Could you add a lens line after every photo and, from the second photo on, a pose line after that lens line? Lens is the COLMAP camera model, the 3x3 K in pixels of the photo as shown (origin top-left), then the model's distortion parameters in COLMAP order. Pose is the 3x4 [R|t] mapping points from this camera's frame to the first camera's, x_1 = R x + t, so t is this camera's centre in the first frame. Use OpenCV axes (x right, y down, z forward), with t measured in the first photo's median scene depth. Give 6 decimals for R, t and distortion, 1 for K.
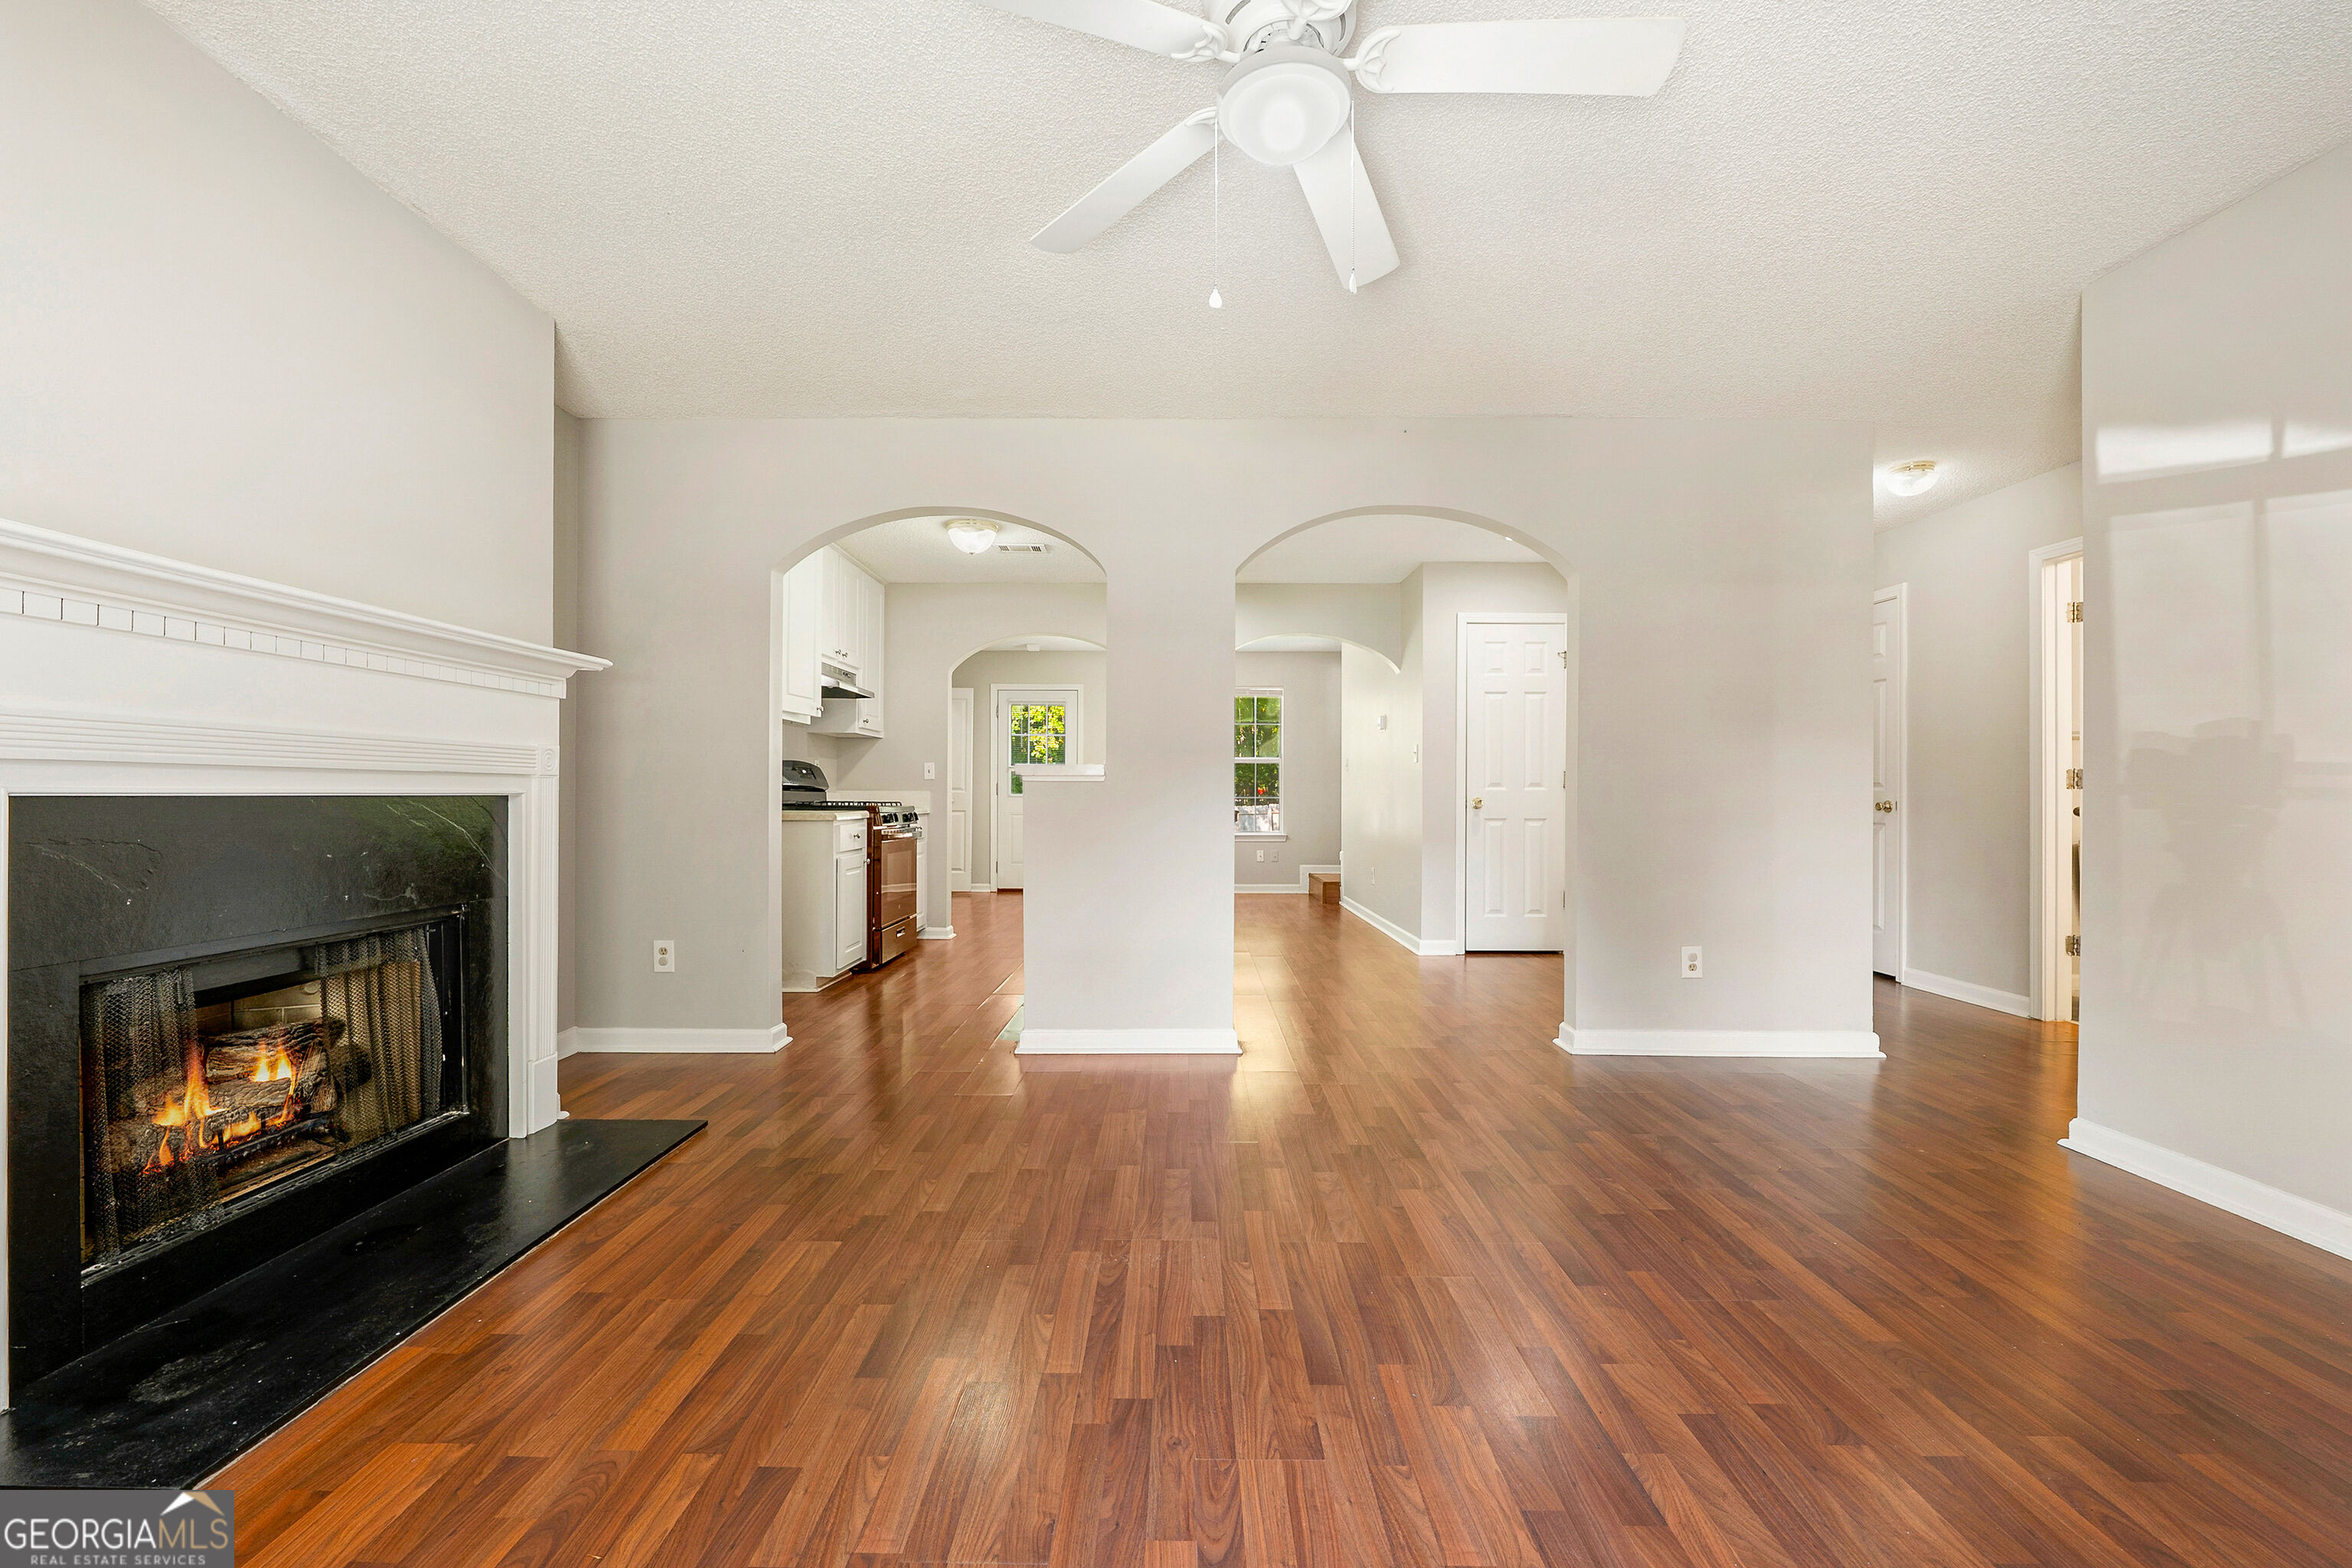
lens RADIAL K [[950.3, 0, 1161.6], [0, 950.3, 783.8], [0, 0, 1]] dist [-0.001920, -0.000397]
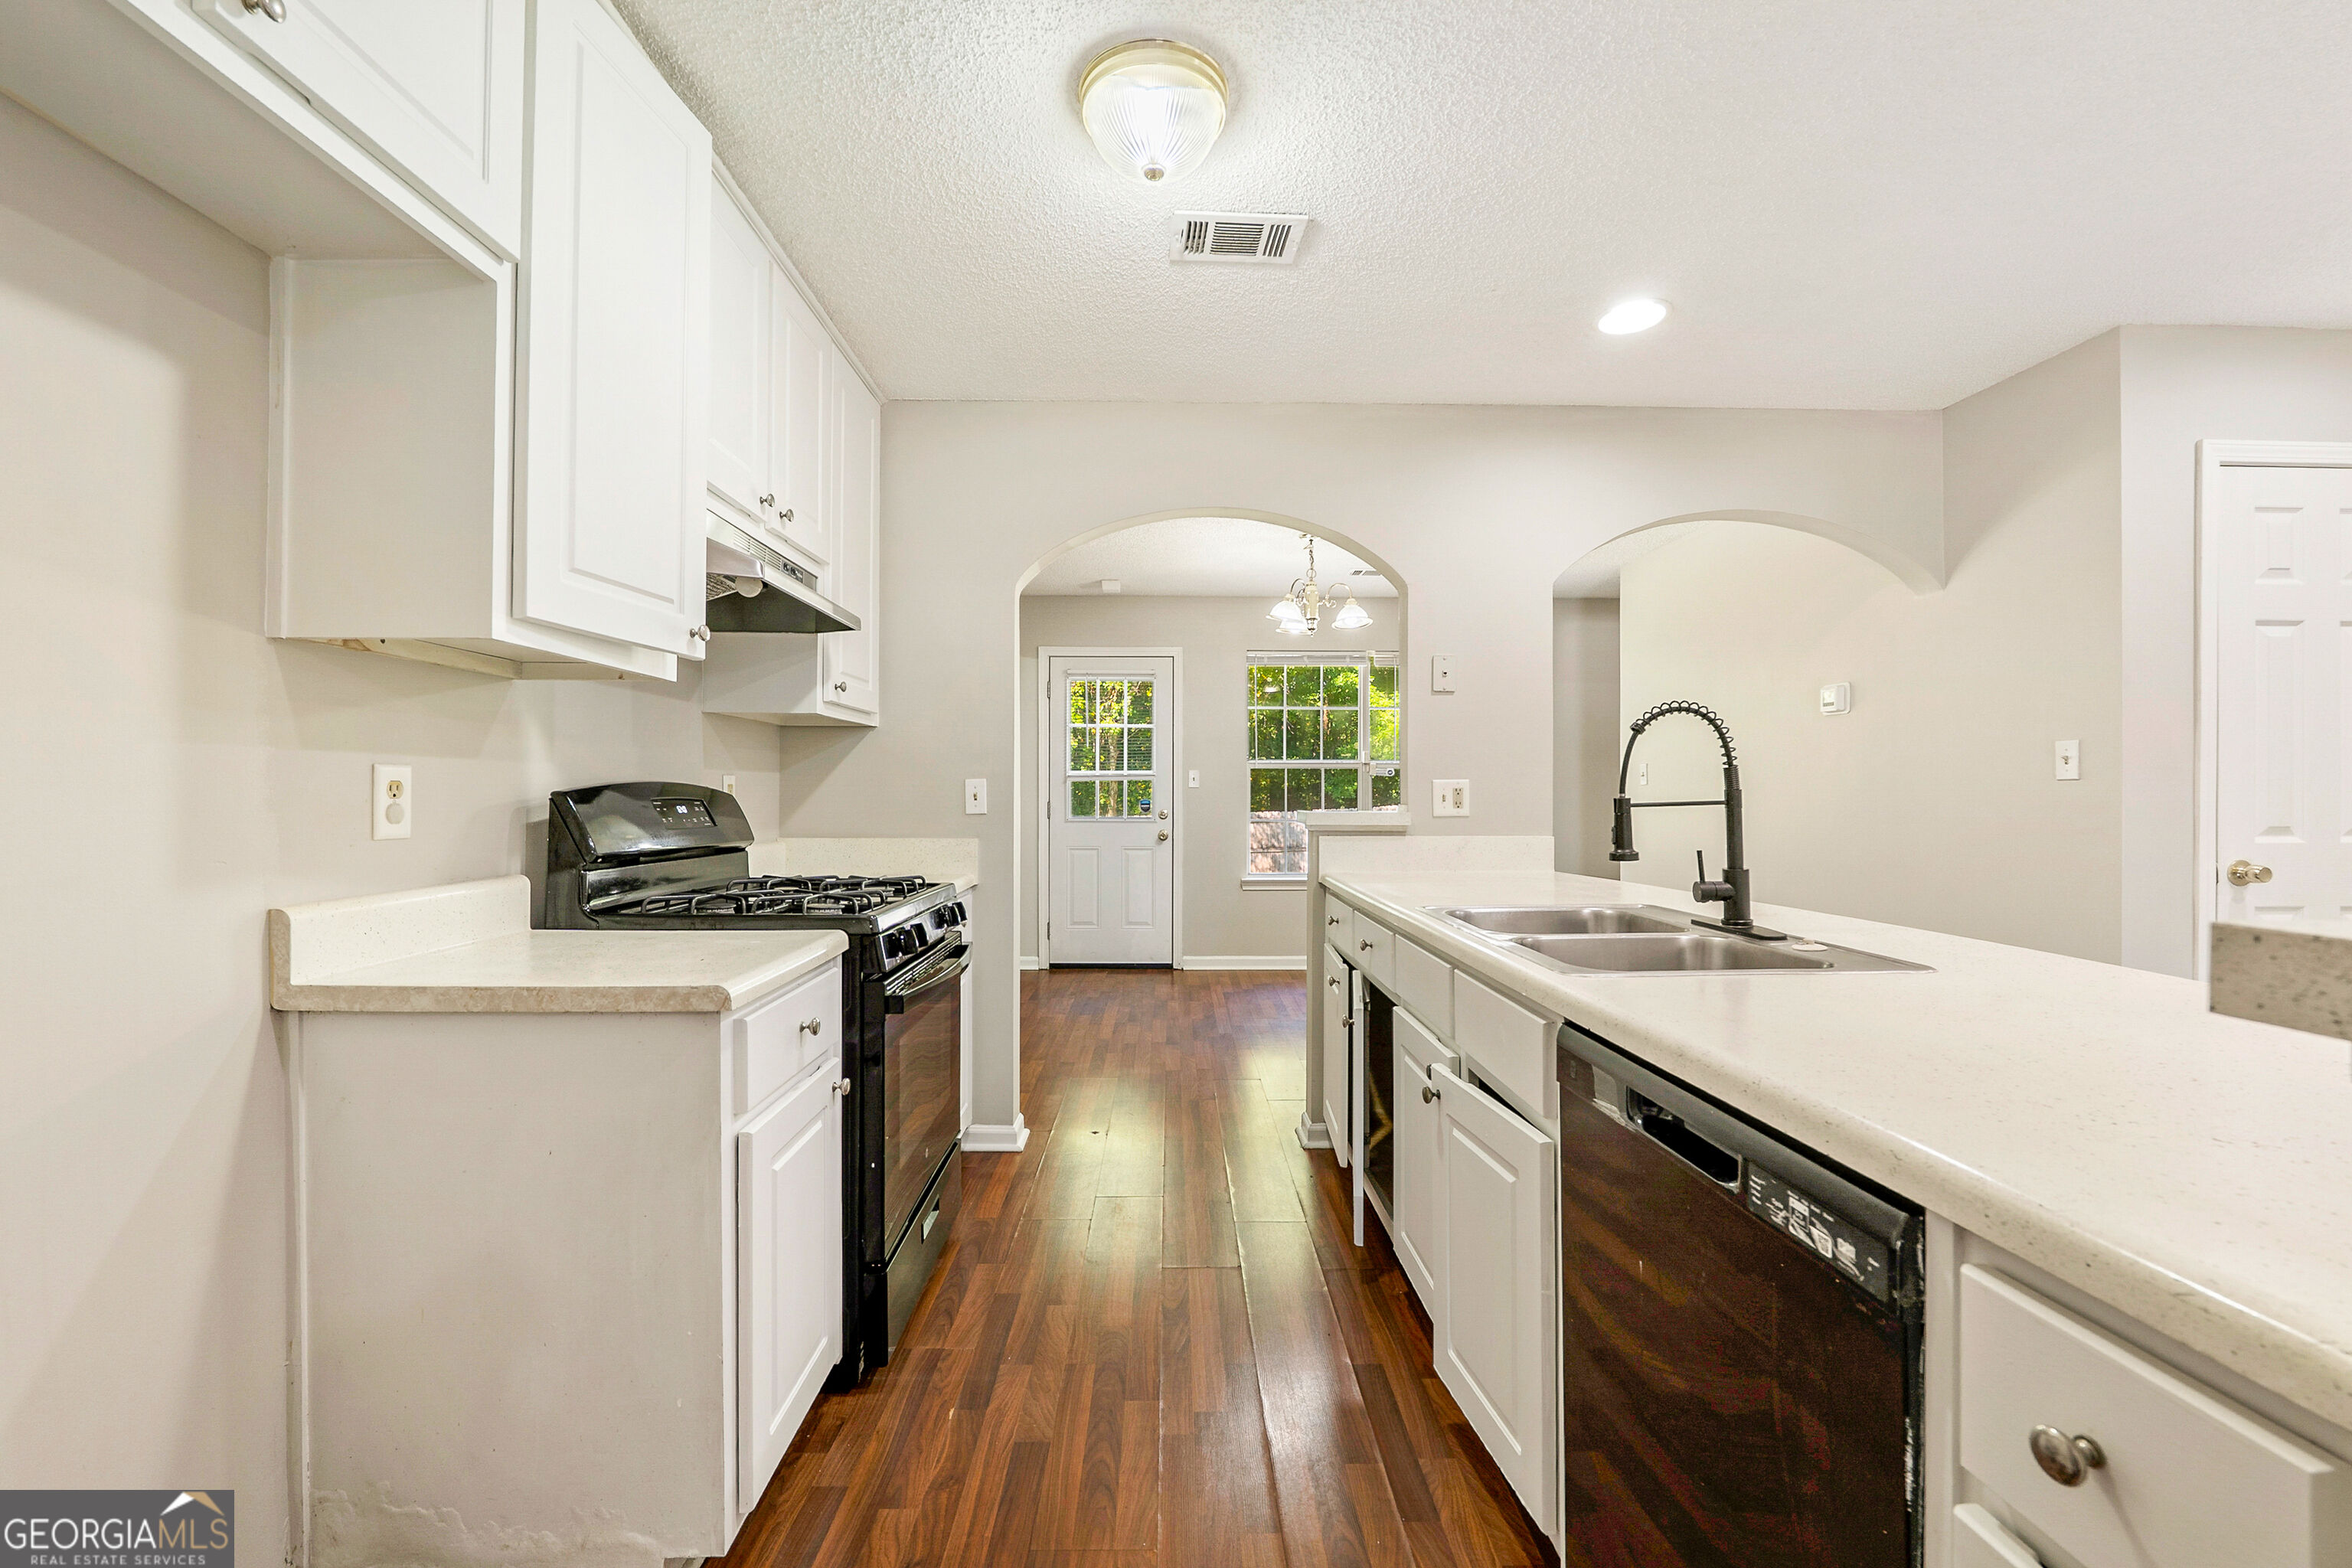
lens RADIAL K [[957.6, 0, 1169.8], [0, 957.6, 791.4], [0, 0, 1]] dist [-0.013227, 0.000204]
pose [[0.999722, -0.001983, 0.023508, -0.417625], [0.001757, 0.999952, 0.009617, -0.053720], [-0.023526, -0.009573, 0.999677, 1.365175]]
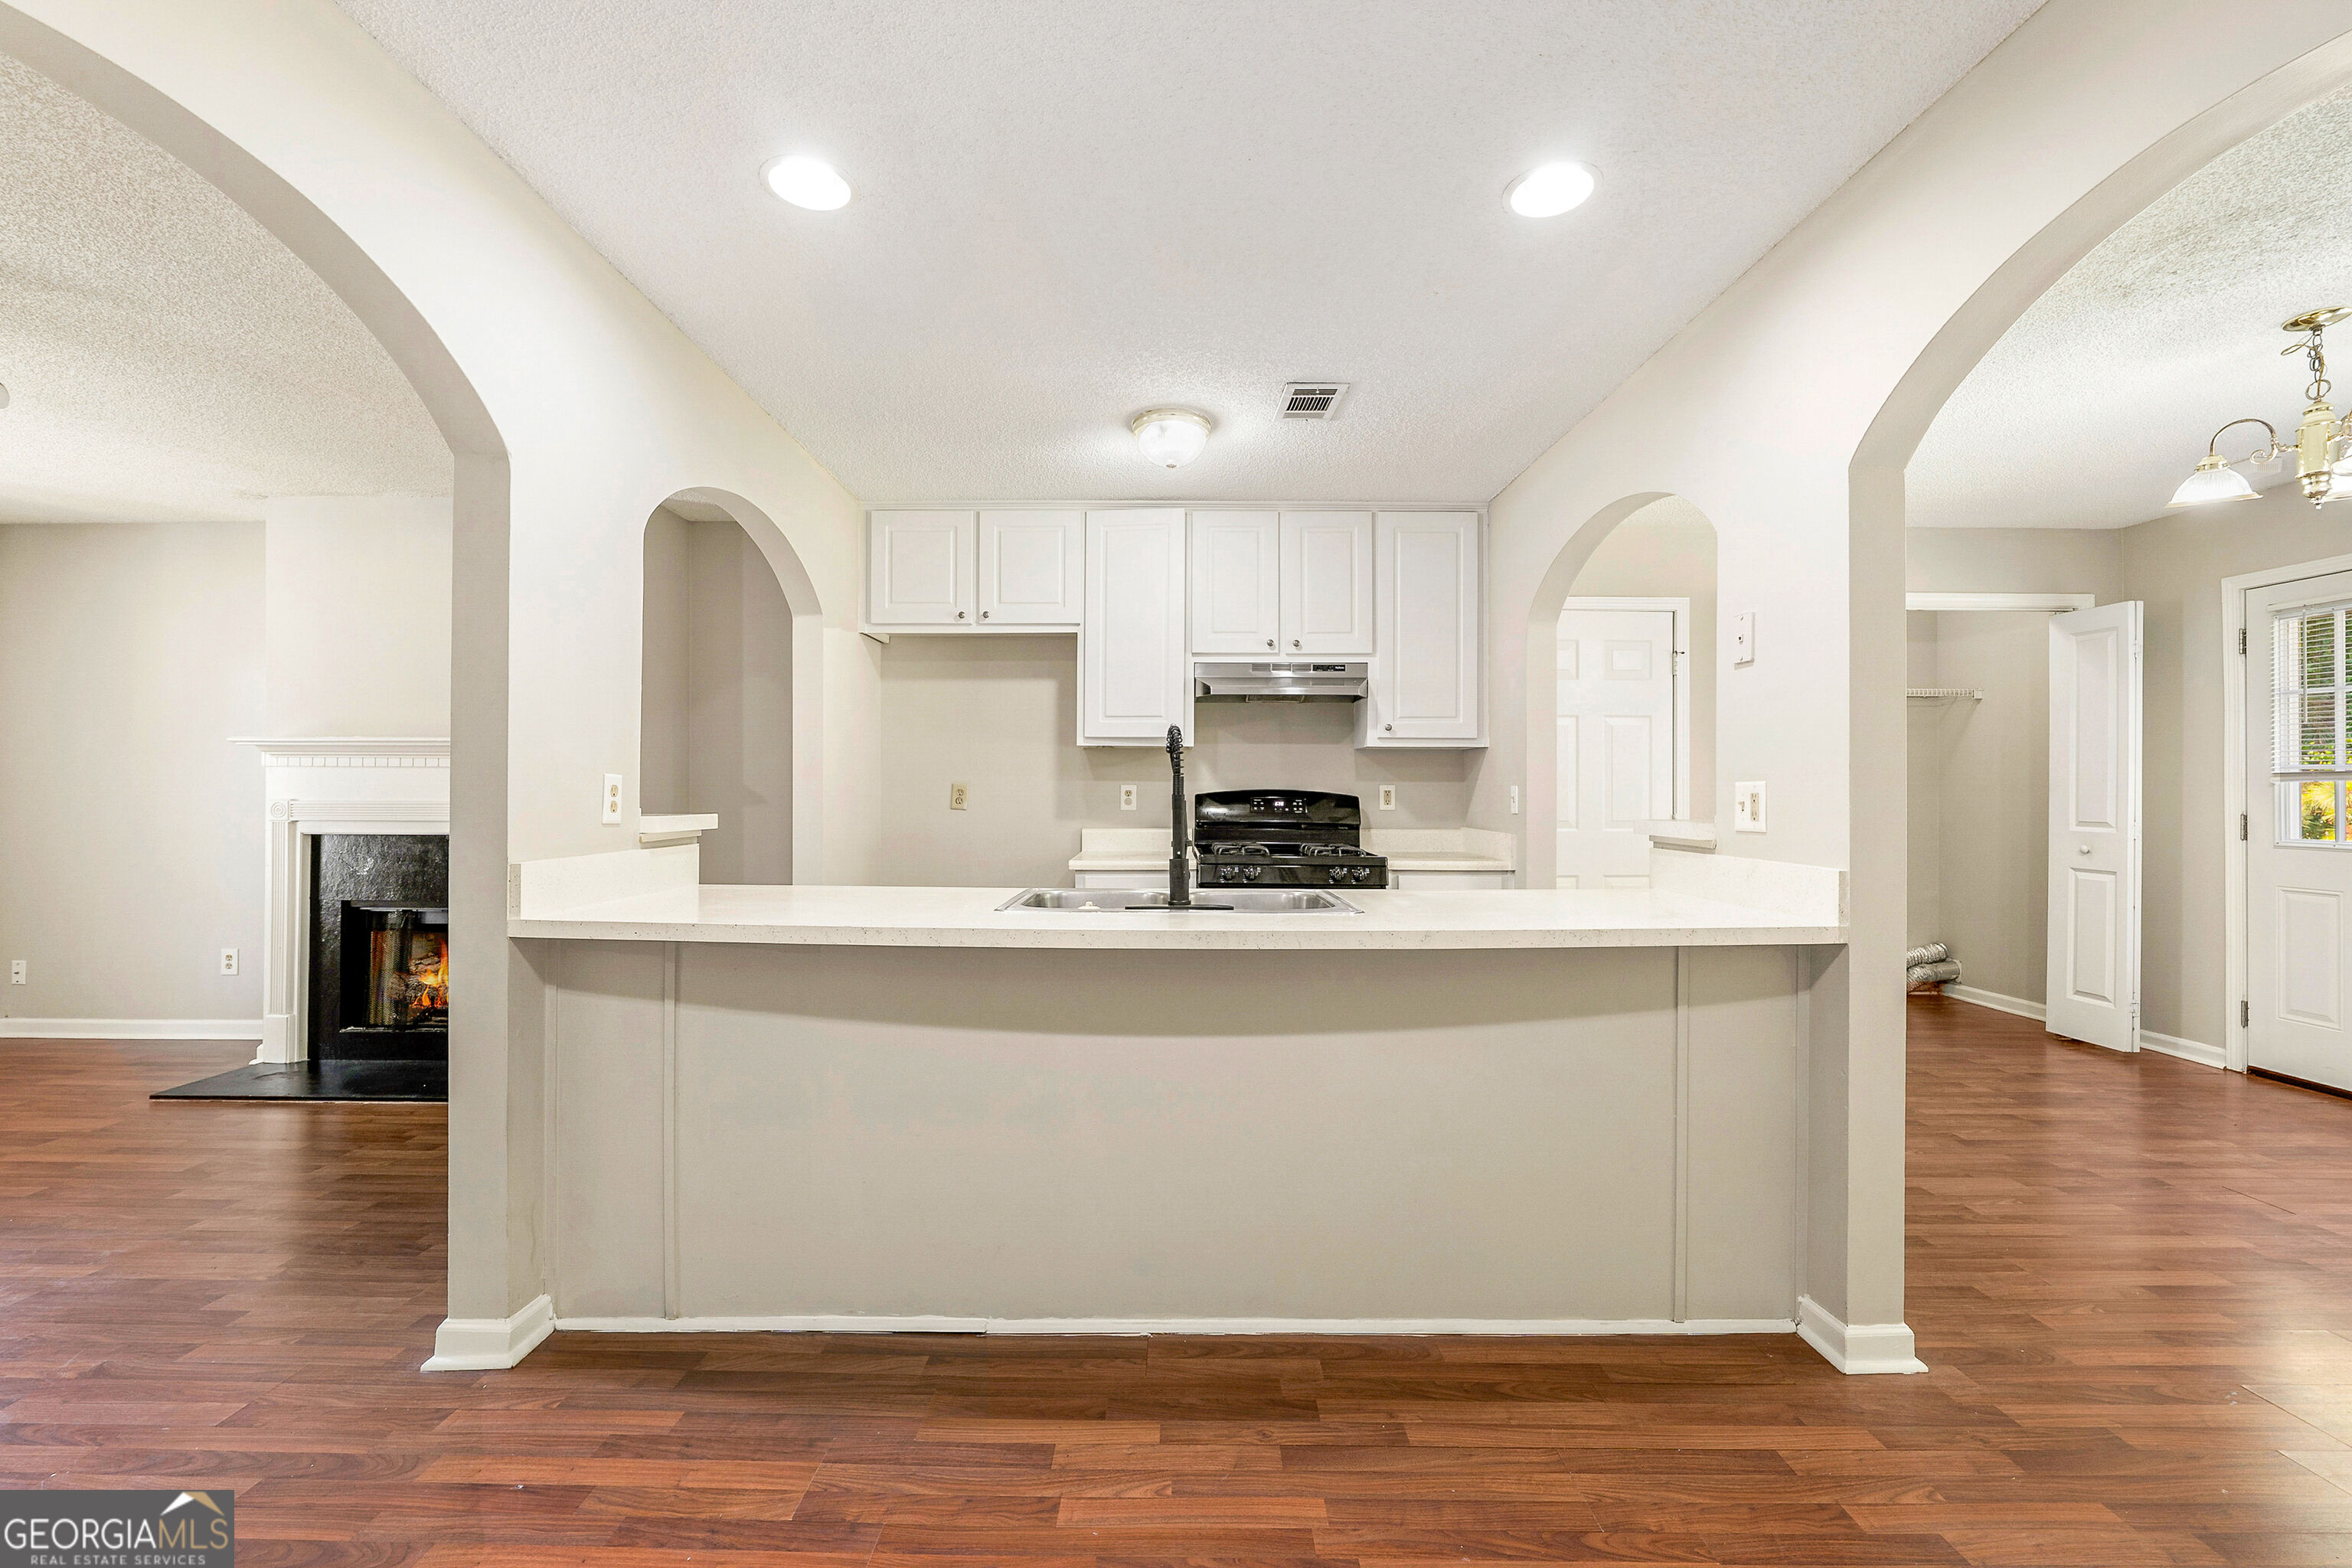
lens RADIAL K [[954.1, 0, 1181.1], [0, 954.1, 787.1], [0, 0, 1]] dist [-0.008203, 0.000201]
pose [[0.019011, -0.008068, -0.999787, 0.900880], [0.005809, 0.999951, -0.007959, -0.046946], [0.999802, -0.005657, 0.019057, 2.055775]]
